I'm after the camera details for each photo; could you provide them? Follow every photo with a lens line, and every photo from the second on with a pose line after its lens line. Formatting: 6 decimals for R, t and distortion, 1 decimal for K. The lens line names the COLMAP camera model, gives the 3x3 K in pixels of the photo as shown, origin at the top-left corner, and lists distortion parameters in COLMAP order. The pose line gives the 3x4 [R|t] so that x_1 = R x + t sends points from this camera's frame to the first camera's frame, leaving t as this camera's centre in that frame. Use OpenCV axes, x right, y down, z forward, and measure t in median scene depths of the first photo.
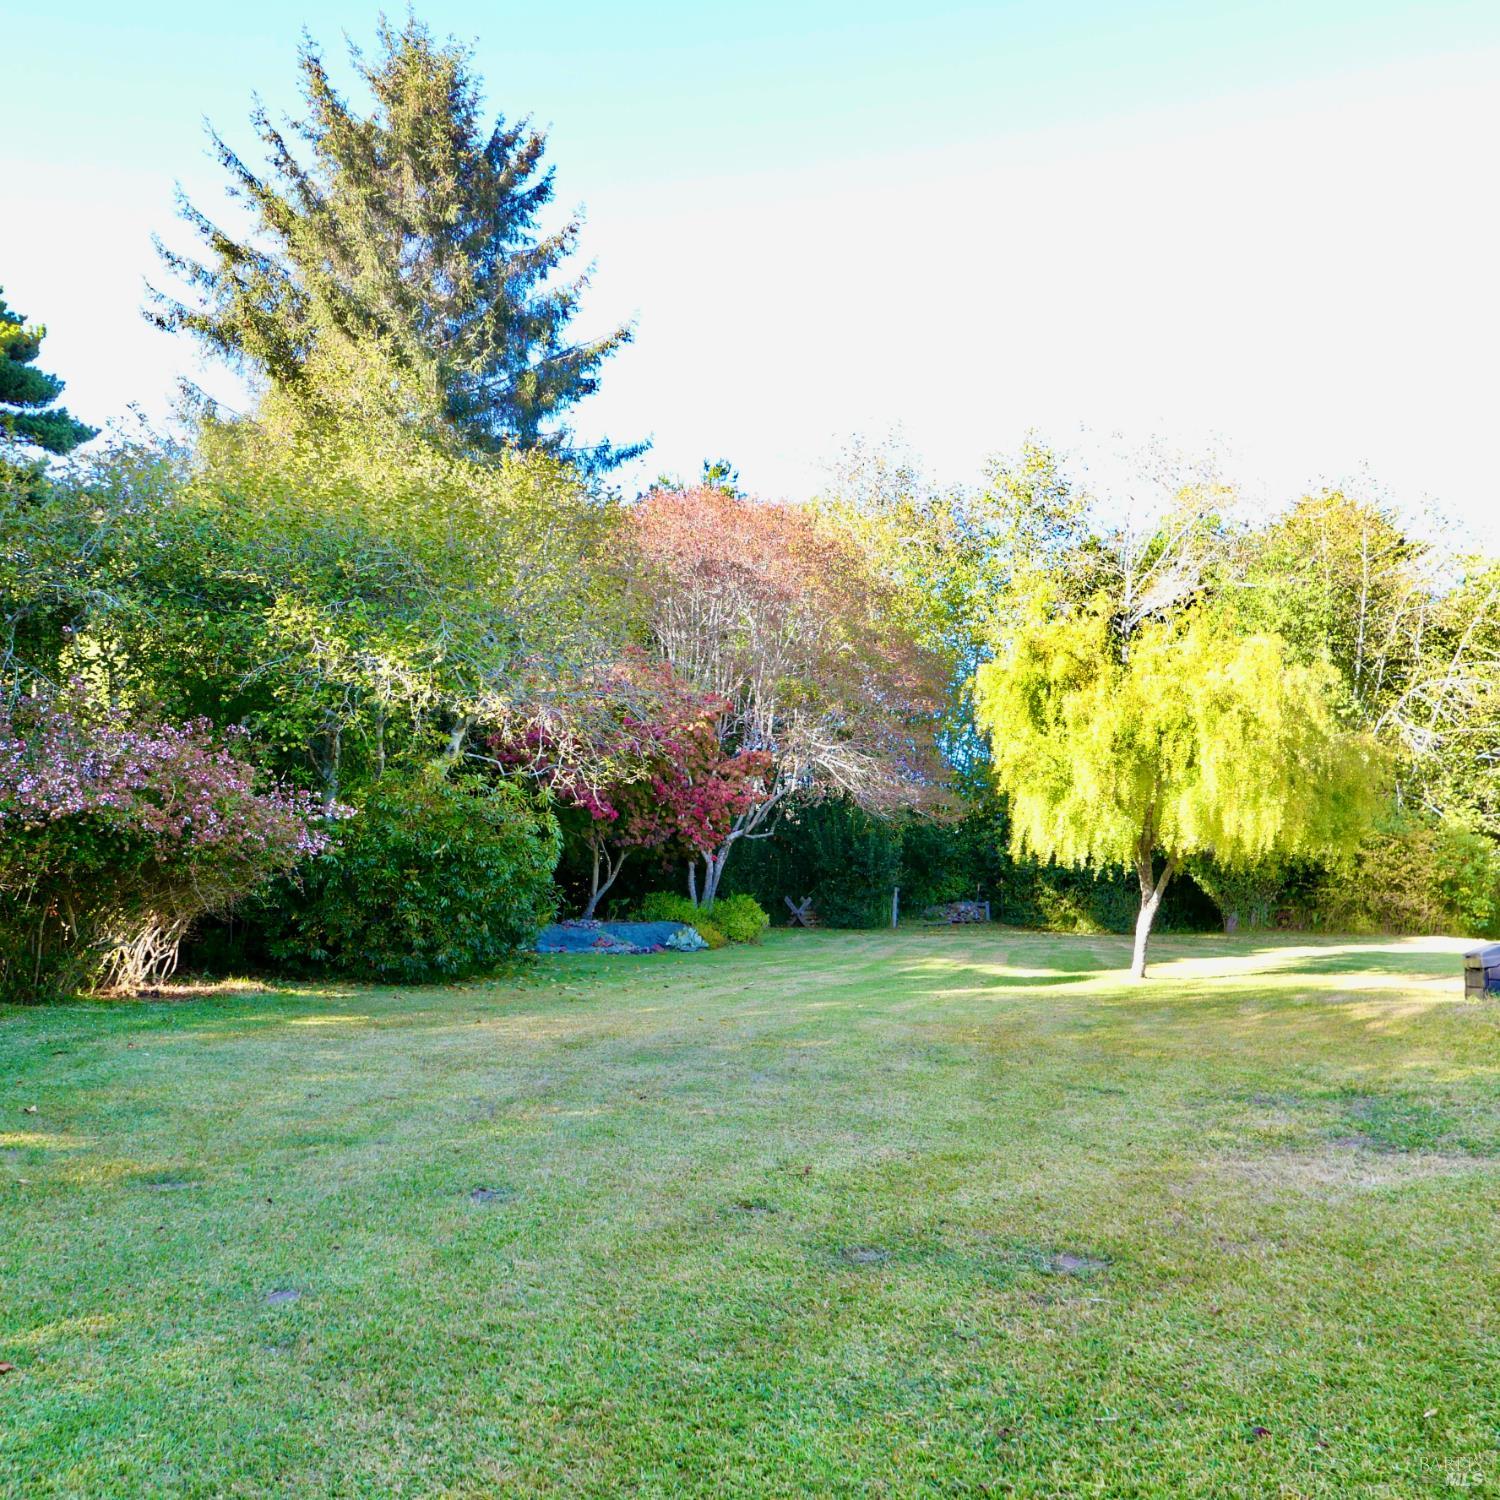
lens RADIAL K [[1402.0, 0, 738.0], [0, 1402.0, 758.5], [0, 0, 1]] dist [-0.025891, 0.000000]
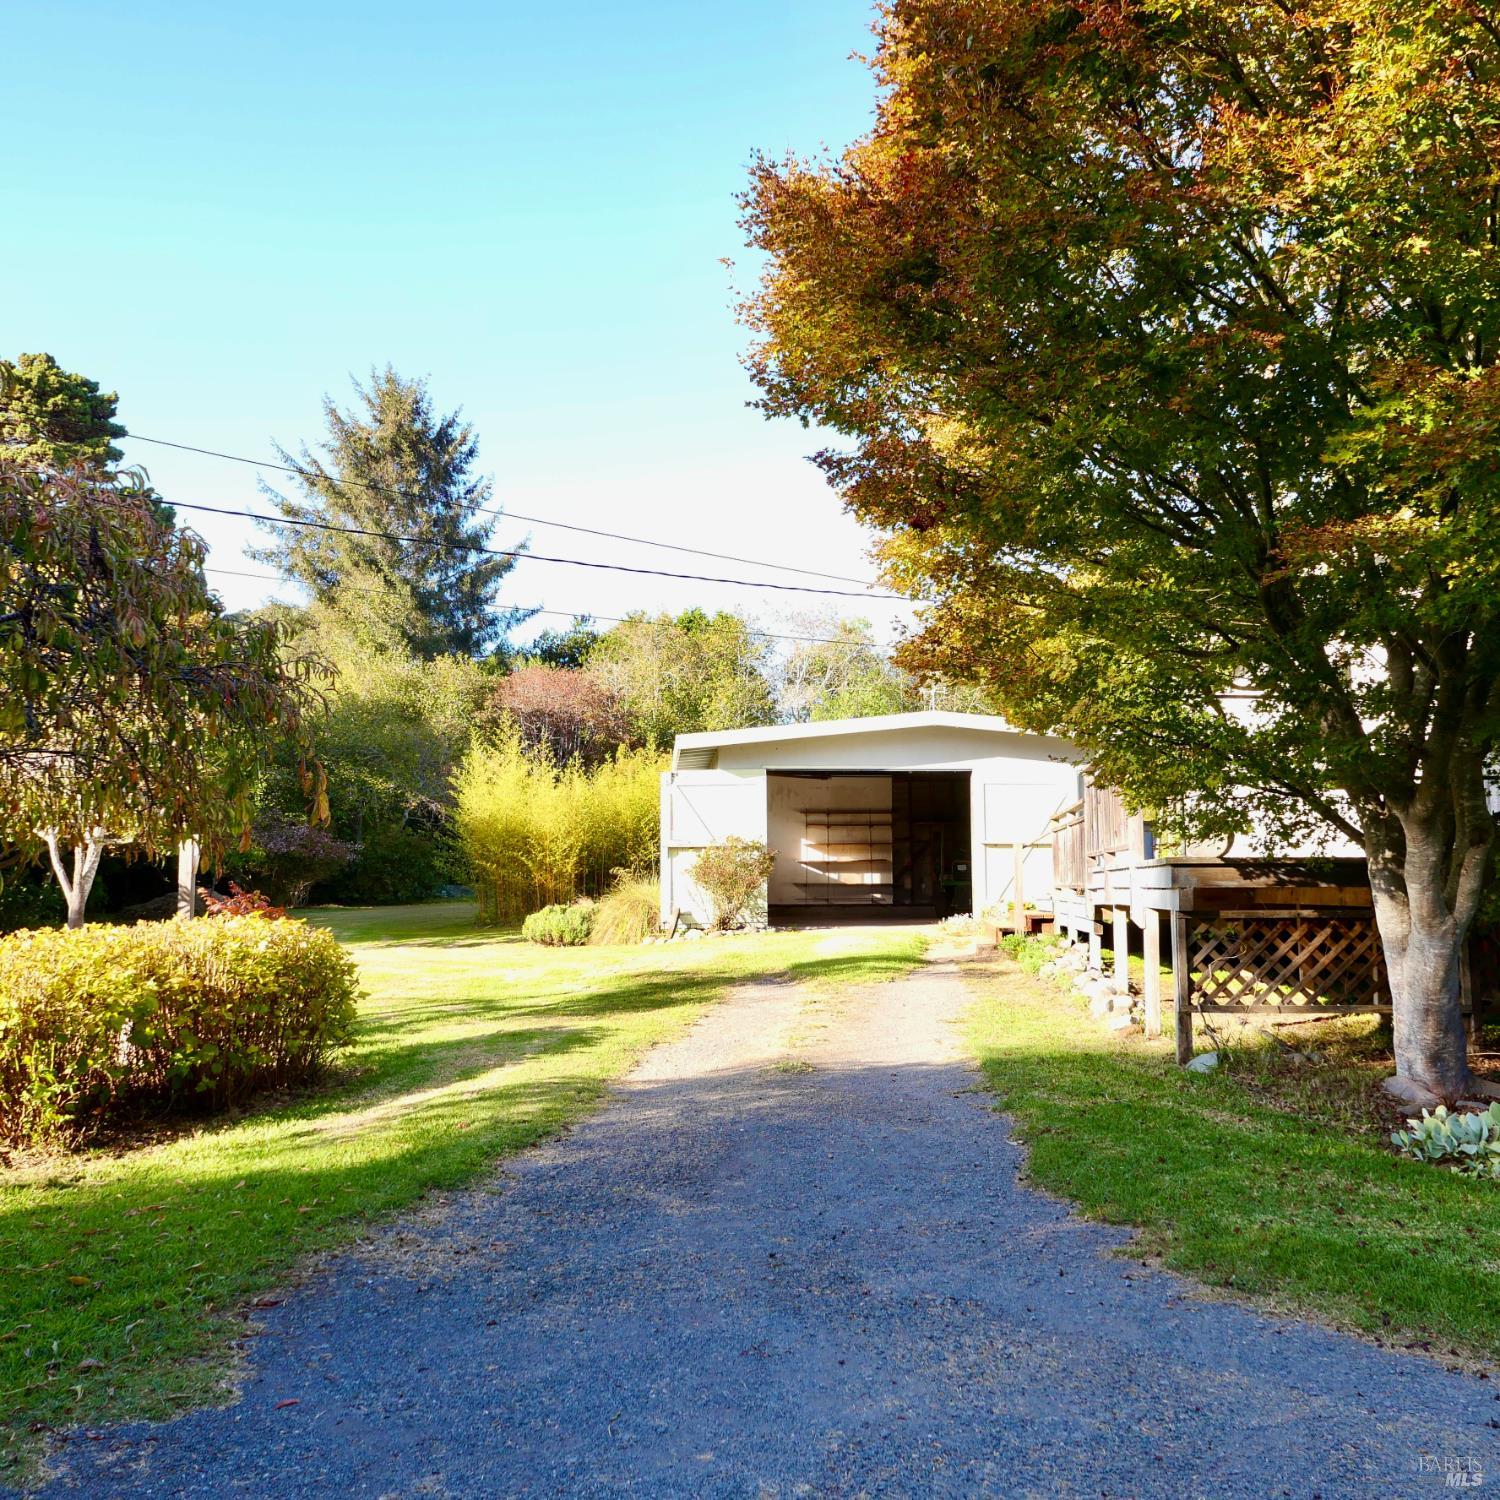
lens RADIAL K [[1402.0, 0, 747.3], [0, 1402.0, 745.1], [0, 0, 1]] dist [-0.025891, 0.000000]
pose [[0.998457, -0.049450, -0.025253, 0.225509], [0.049530, 0.998769, 0.002549, -0.051826], [0.025096, -0.003796, 0.999678, -0.706388]]
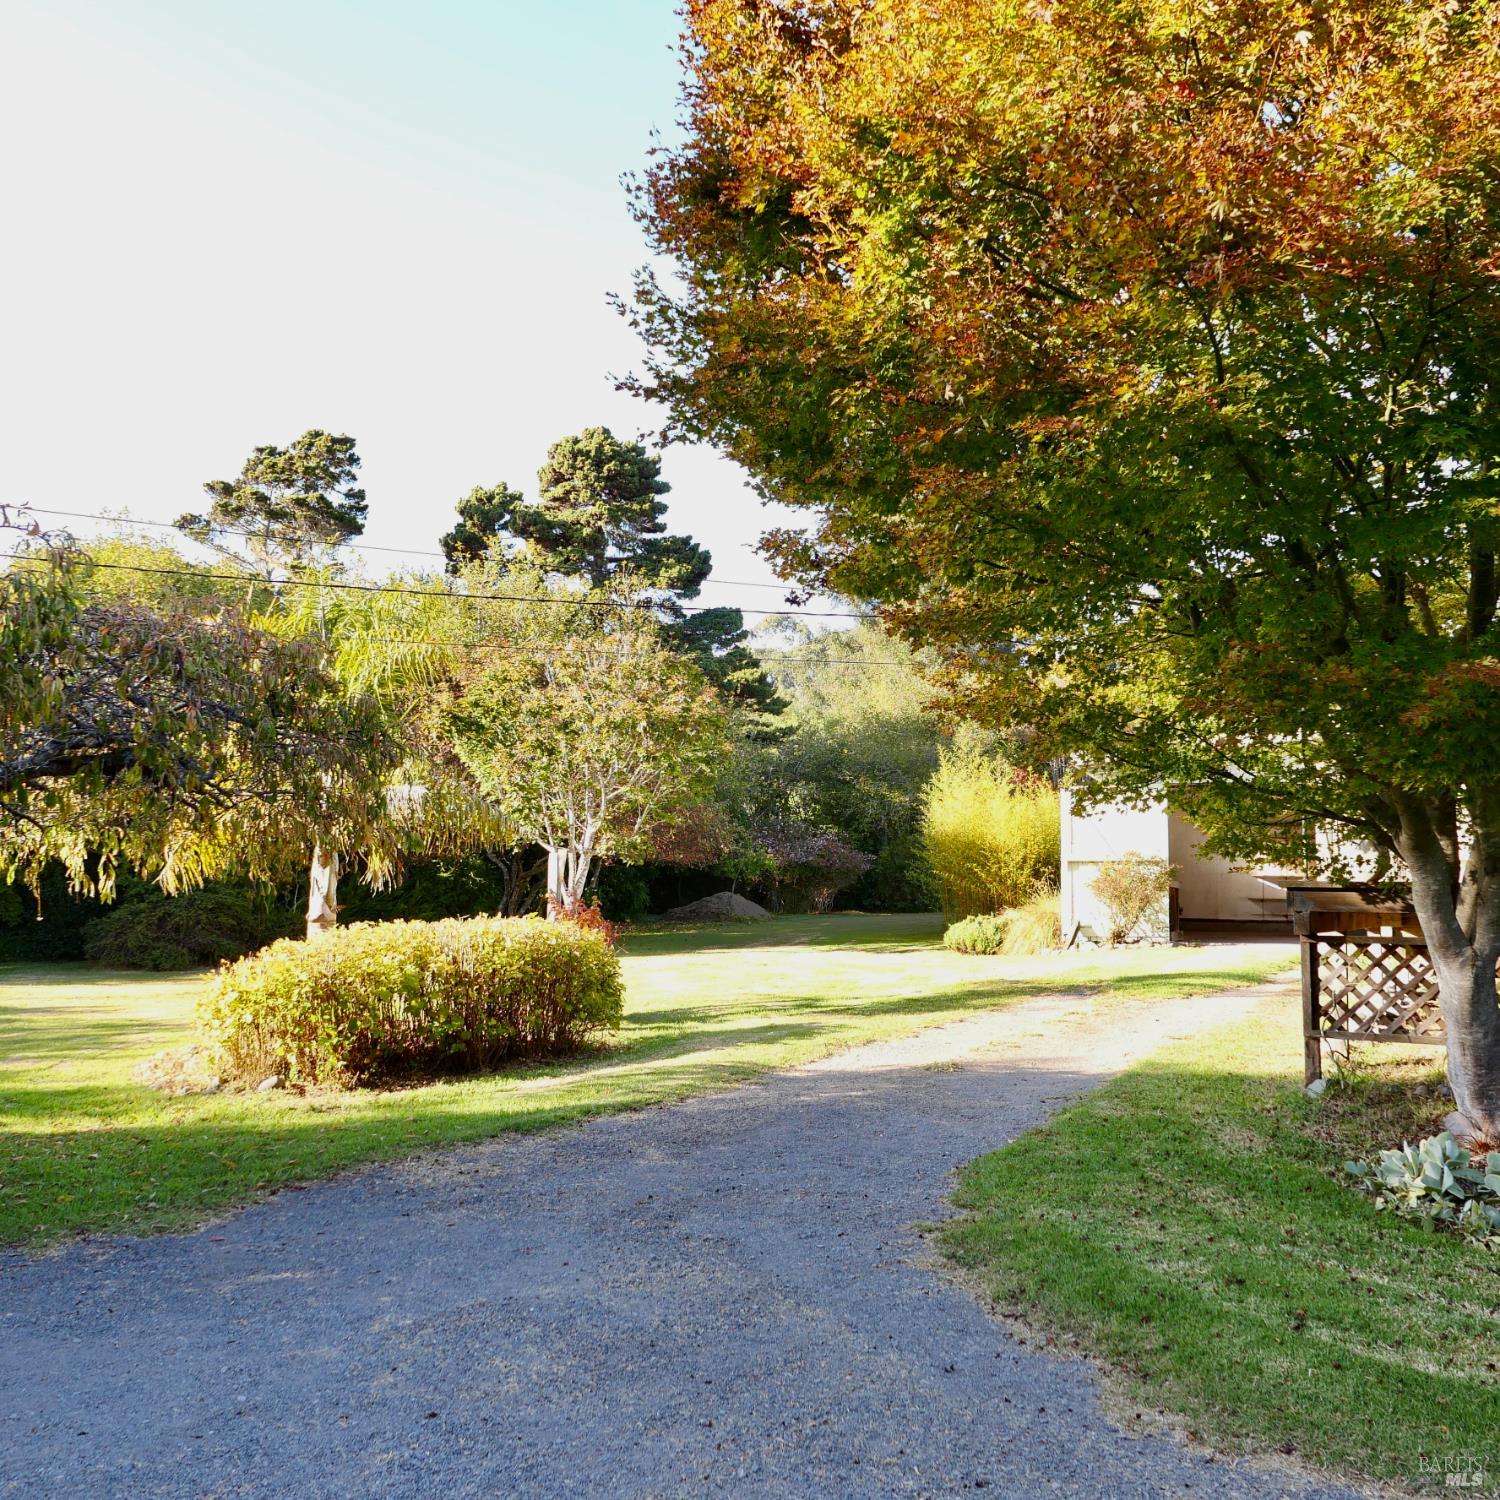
lens RADIAL K [[1402.0, 0, 755.3], [0, 1402.0, 746.5], [0, 0, 1]] dist [-0.025891, 0.000000]
pose [[0.904612, -0.073422, -0.419864, 0.292550], [0.068370, 0.997292, -0.027092, -0.051246], [0.420717, -0.004199, 0.907182, -0.717810]]
